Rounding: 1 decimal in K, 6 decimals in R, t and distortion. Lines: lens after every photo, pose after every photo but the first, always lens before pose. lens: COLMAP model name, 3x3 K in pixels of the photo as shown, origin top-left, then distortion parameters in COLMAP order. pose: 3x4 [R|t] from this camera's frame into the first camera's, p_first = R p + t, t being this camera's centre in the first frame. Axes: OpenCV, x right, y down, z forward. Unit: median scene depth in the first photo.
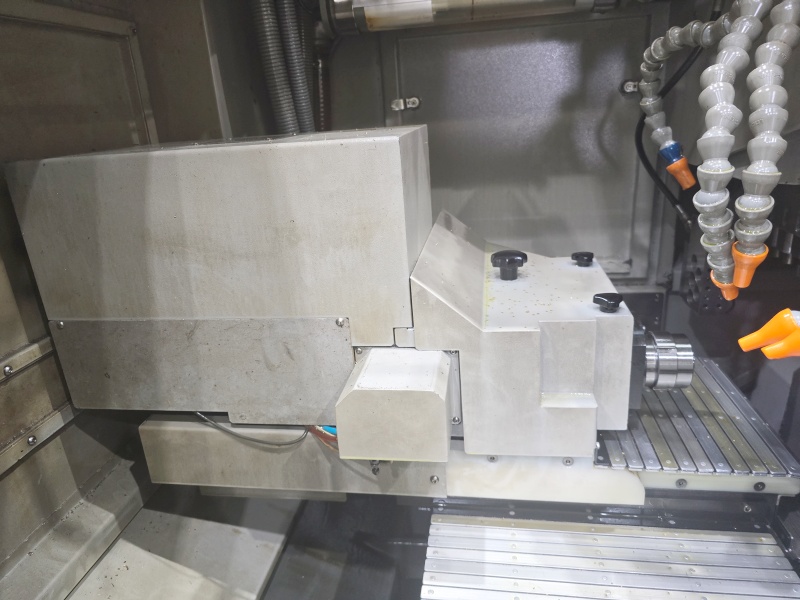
lens RADIAL K [[541.8, 0, 393.6], [0, 541.8, 299.0], [0, 0, 1]] dist [0.048609, -0.054666]
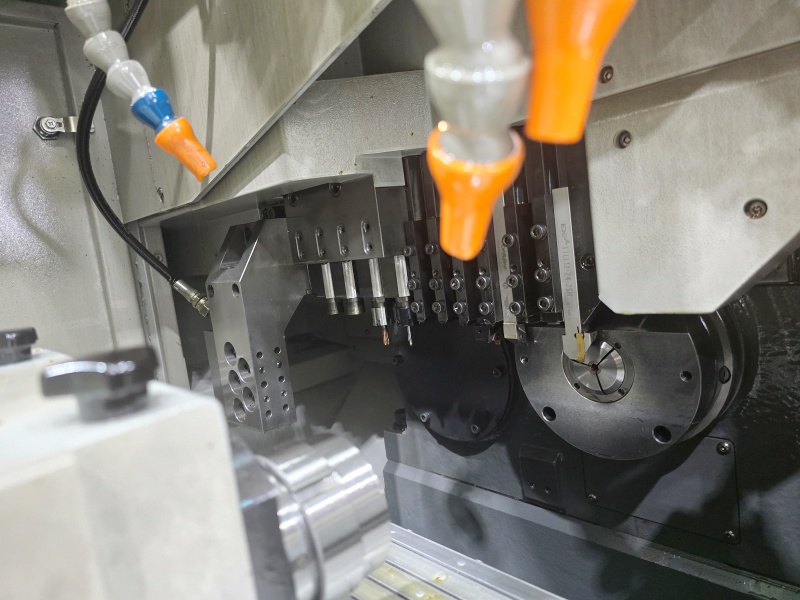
lens RADIAL K [[541.8, 0, 393.6], [0, 541.8, 299.0], [0, 0, 1]] dist [0.048609, -0.054666]
pose [[0.607423, -0.096618, 0.788481, 0.263002], [0.341398, 0.927987, -0.149291, 0.052110], [-0.717276, 0.359869, 0.596666, 0.702941]]
